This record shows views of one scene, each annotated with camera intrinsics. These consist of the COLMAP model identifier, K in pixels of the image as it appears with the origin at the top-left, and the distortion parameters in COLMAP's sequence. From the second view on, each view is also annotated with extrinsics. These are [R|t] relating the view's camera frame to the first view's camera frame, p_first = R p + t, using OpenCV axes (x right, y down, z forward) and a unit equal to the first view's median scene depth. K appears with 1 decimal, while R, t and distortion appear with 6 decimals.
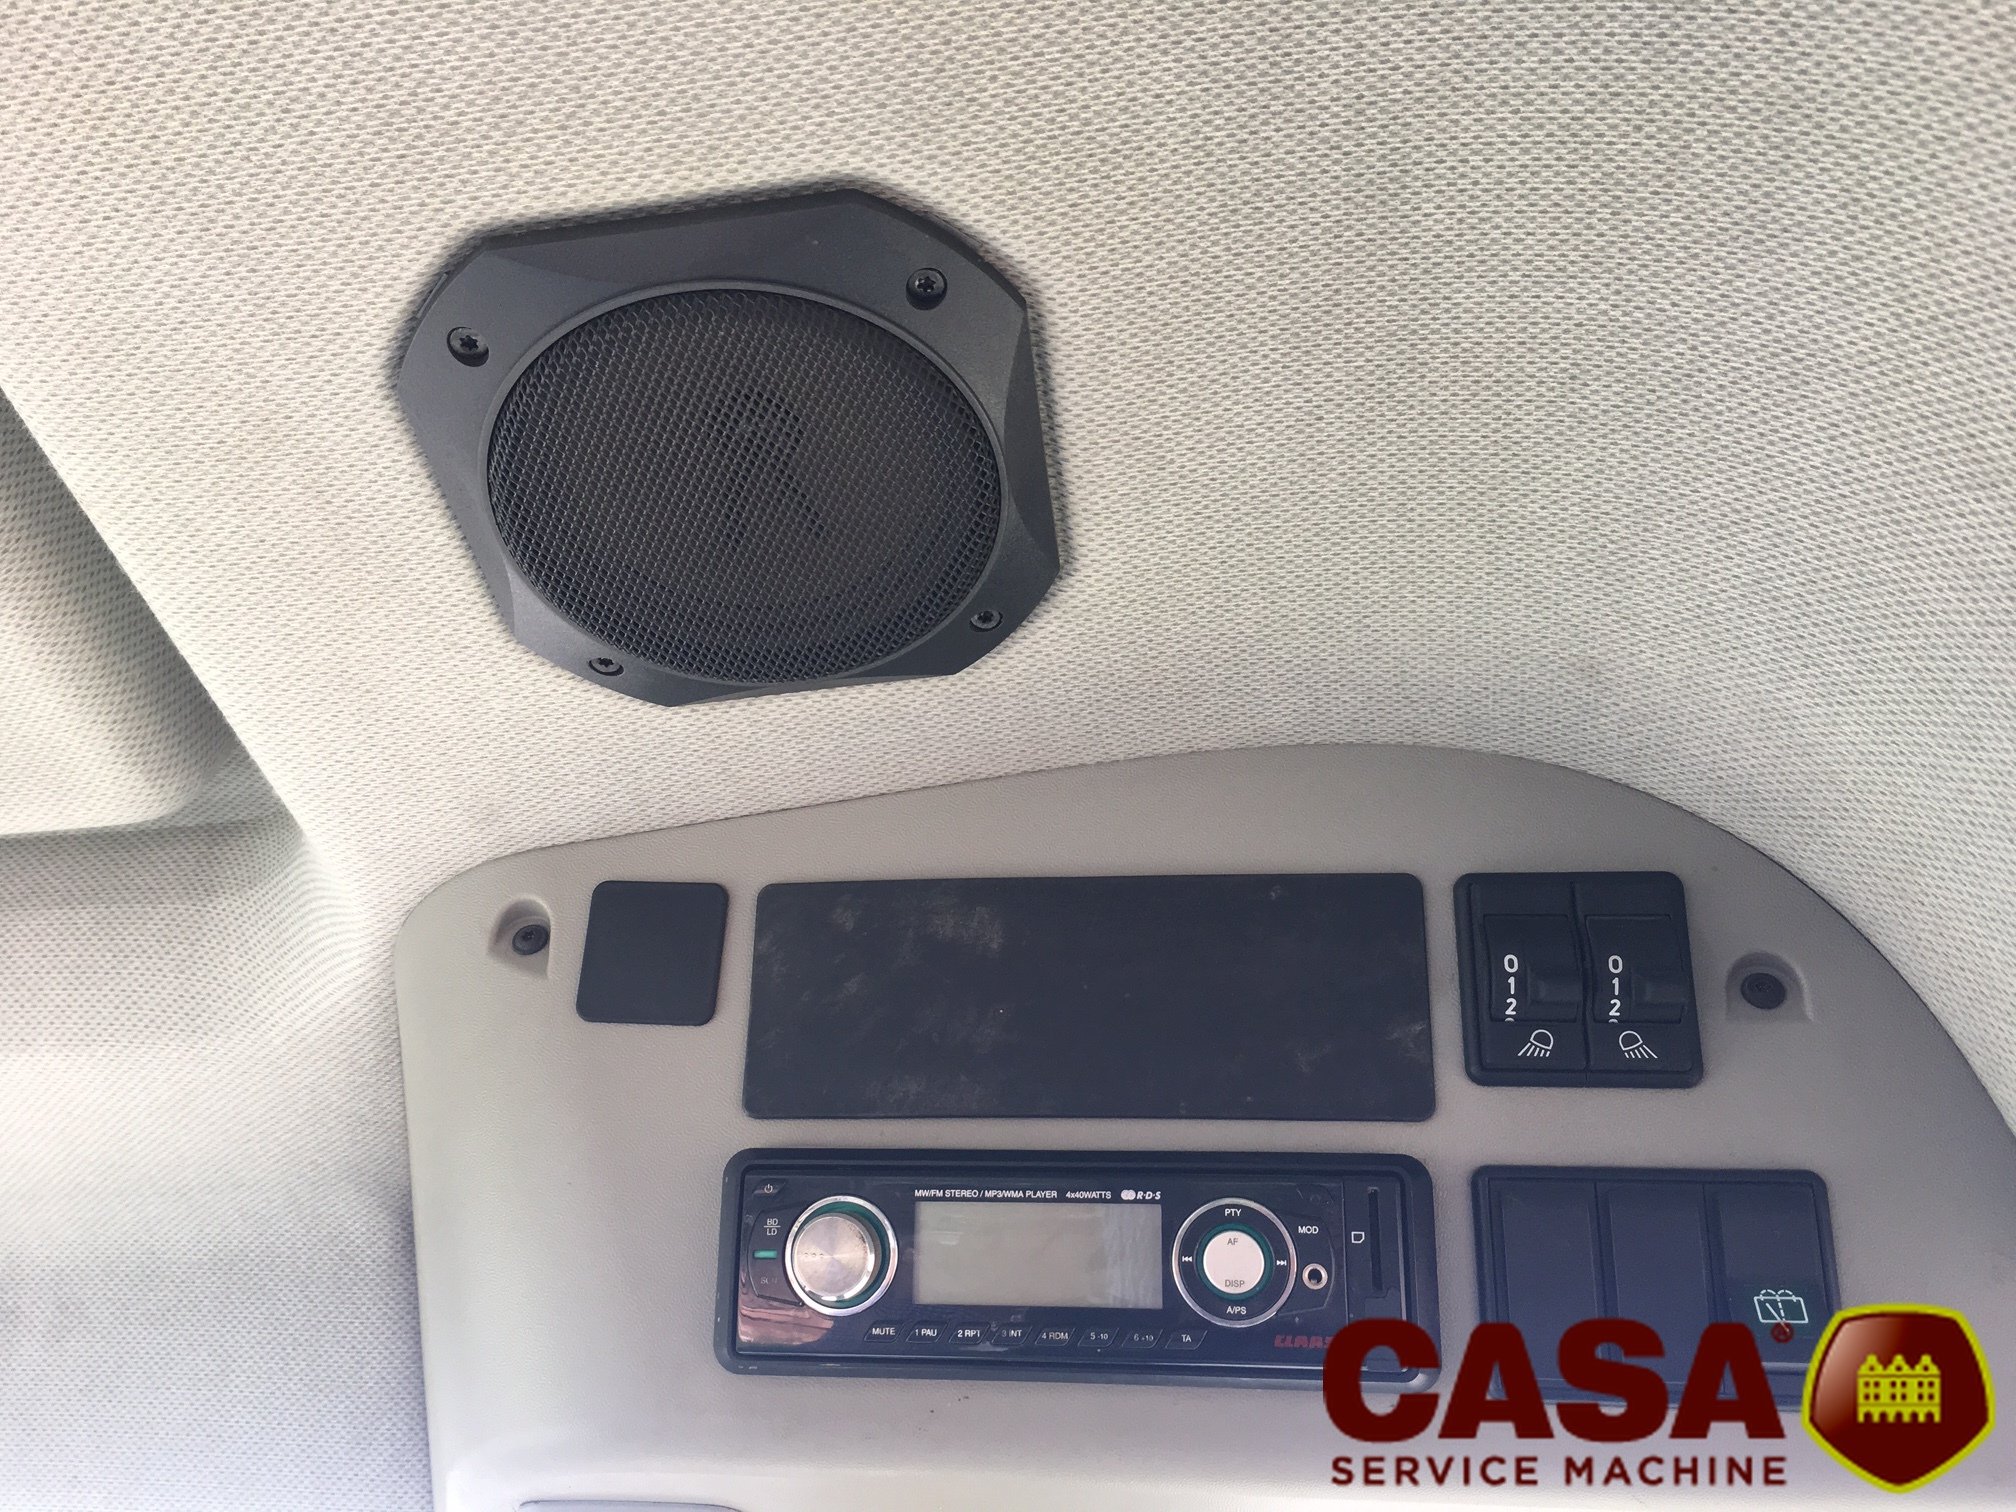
lens RADIAL K [[1679.3, 0, 995.9], [0, 1679.3, 752.7], [0, 0, 1]] dist [0.043506, 0.008358]
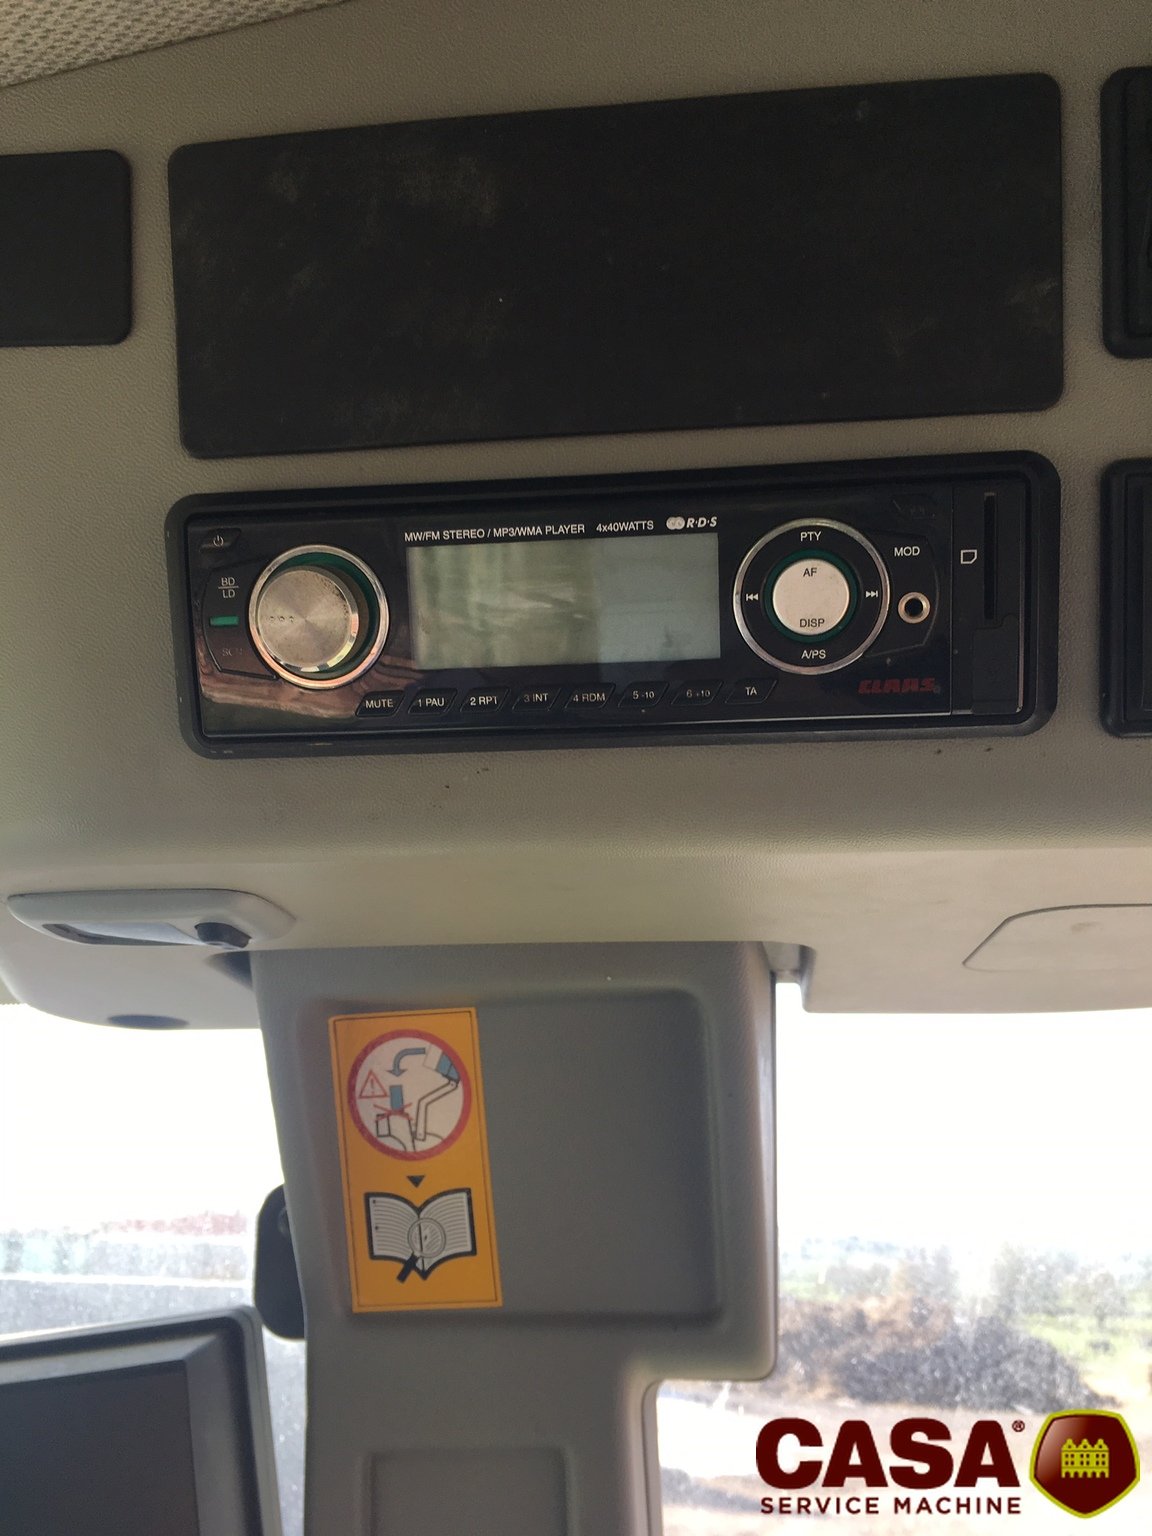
lens RADIAL K [[1279.4, 0, 573.2], [0, 1279.4, 769.5], [0, 0, 1]] dist [0.043506, 0.008358]
pose [[0.997869, -0.059896, 0.025884, 0.008737], [0.044598, 0.915645, 0.399506, 0.126774], [-0.047629, -0.397500, 0.916365, 0.409398]]
